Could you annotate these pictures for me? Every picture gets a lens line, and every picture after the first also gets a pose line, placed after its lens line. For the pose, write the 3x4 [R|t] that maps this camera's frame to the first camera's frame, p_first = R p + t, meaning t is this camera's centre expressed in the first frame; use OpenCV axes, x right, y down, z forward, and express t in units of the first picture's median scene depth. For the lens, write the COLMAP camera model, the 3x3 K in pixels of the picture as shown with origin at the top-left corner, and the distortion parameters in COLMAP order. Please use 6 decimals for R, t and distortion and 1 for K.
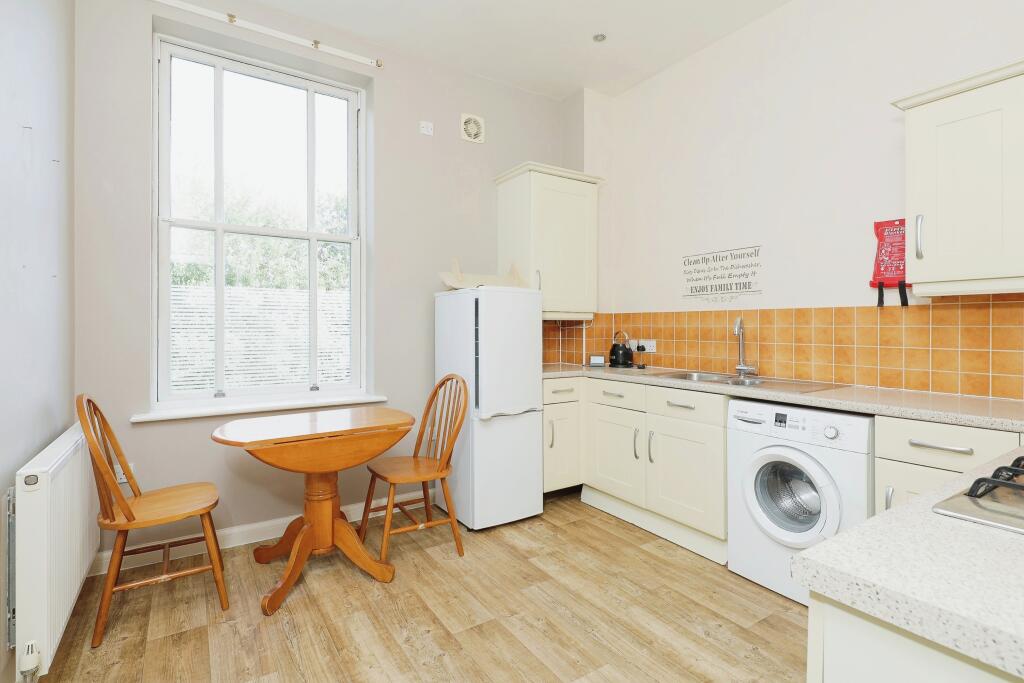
lens RADIAL K [[494.0, 0, 508.9], [0, 494.0, 318.5], [0, 0, 1]] dist [0.016691, -0.012272]
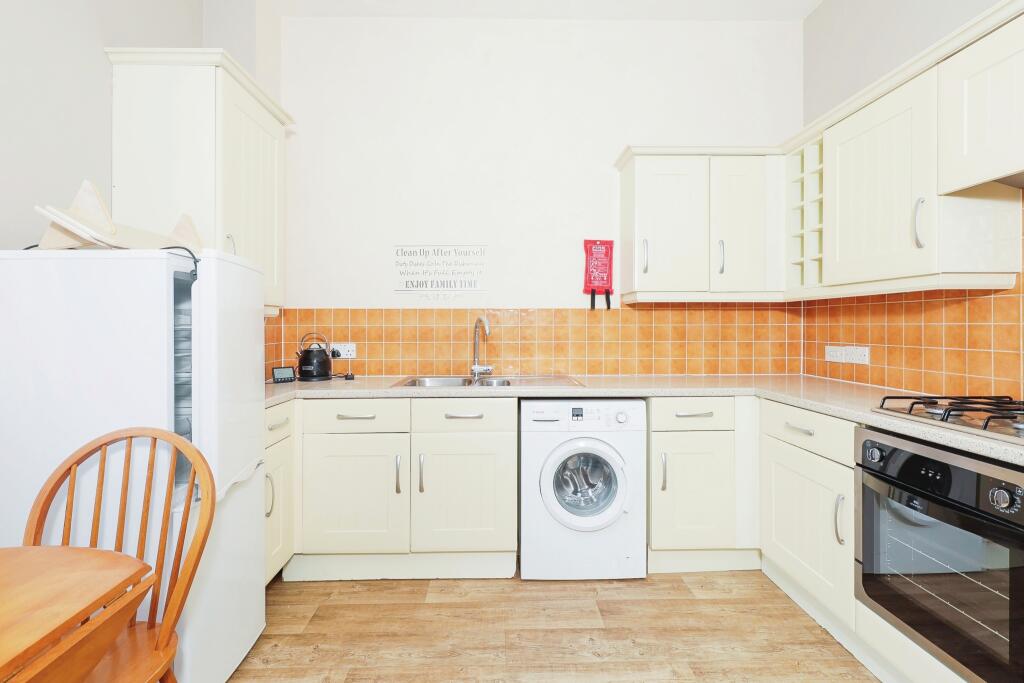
lens RADIAL K [[494.0, 0, 508.9], [0, 494.0, 318.5], [0, 0, 1]] dist [0.016691, -0.012272]
pose [[0.521447, 0.010285, 0.853222, -0.369483], [-0.010799, 0.999927, -0.005453, 0.007468], [-0.853215, -0.006371, 0.521520, 0.497588]]
